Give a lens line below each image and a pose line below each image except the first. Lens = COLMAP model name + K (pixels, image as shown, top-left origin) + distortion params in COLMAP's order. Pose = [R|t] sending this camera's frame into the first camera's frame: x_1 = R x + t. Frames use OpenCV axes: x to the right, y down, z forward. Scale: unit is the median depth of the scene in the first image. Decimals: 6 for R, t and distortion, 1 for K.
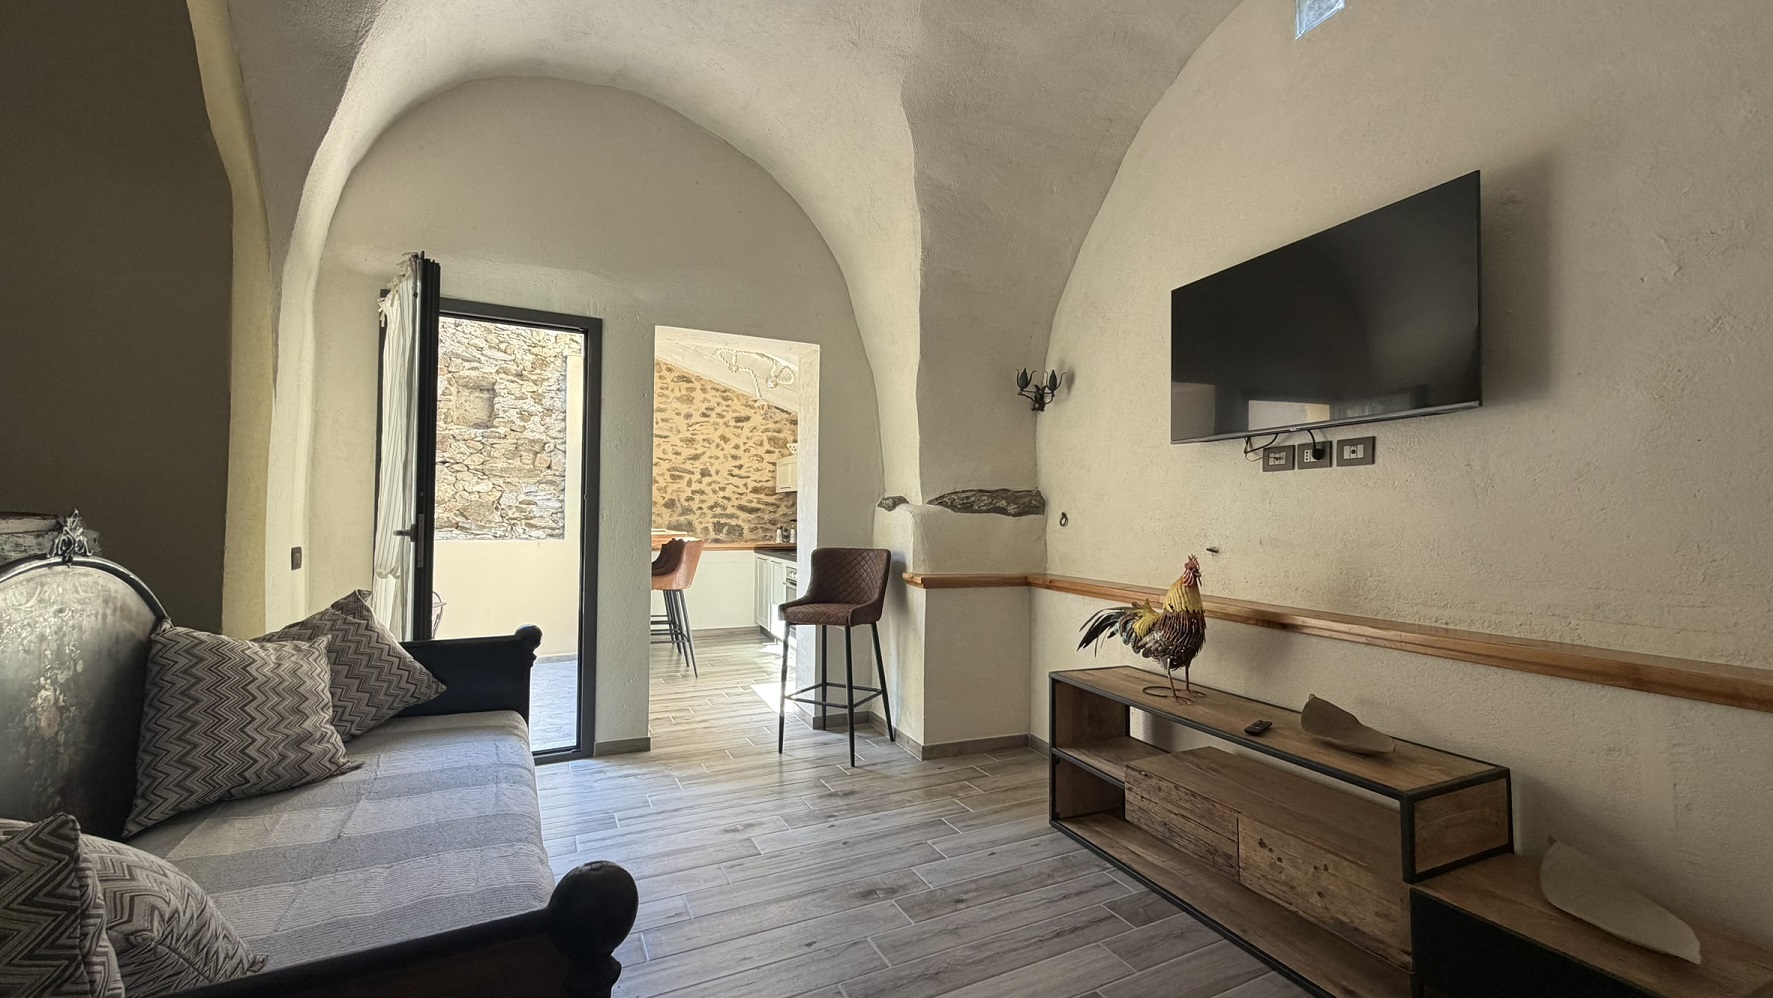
lens RADIAL K [[711.7, 0, 878.4], [0, 711.7, 494.6], [0, 0, 1]] dist [-0.001727, 0.001273]
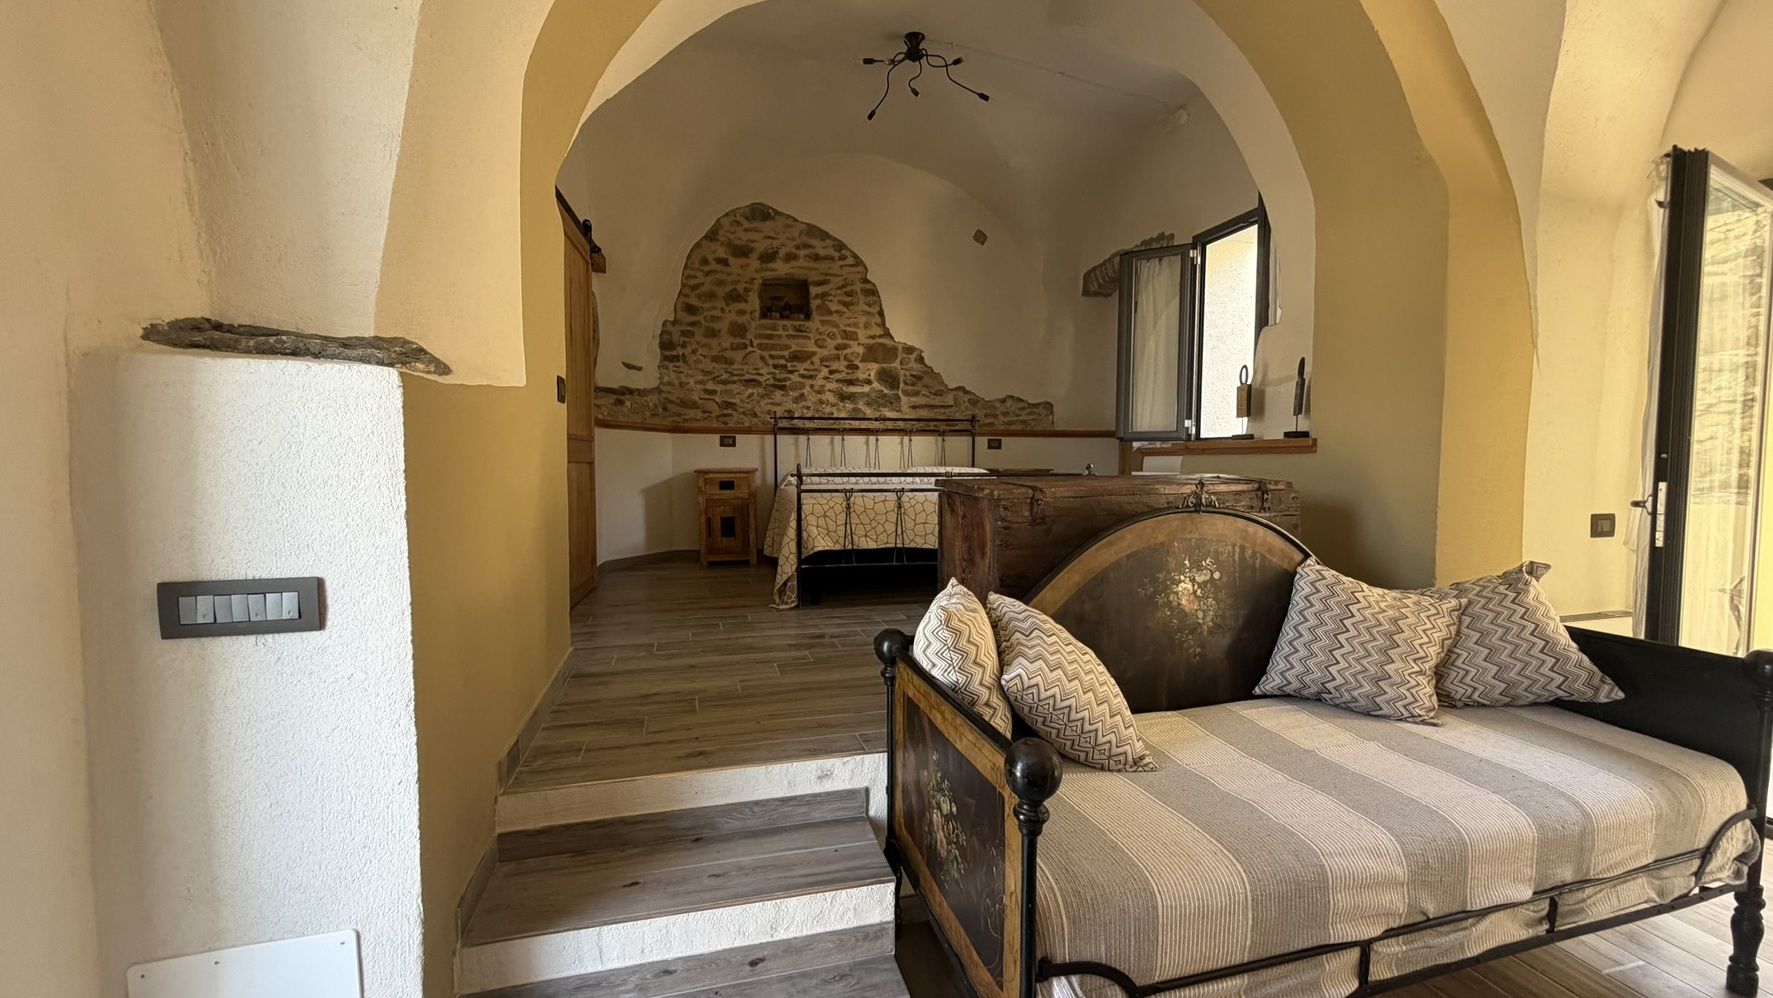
lens RADIAL K [[711.7, 0, 884.5], [0, 711.7, 497.9], [0, 0, 1]] dist [-0.001727, 0.001273]
pose [[-0.209475, 0.043381, -0.976851, 0.515783], [0.029012, 0.998851, 0.038137, -0.016992], [0.977383, -0.020351, -0.210493, 0.497719]]
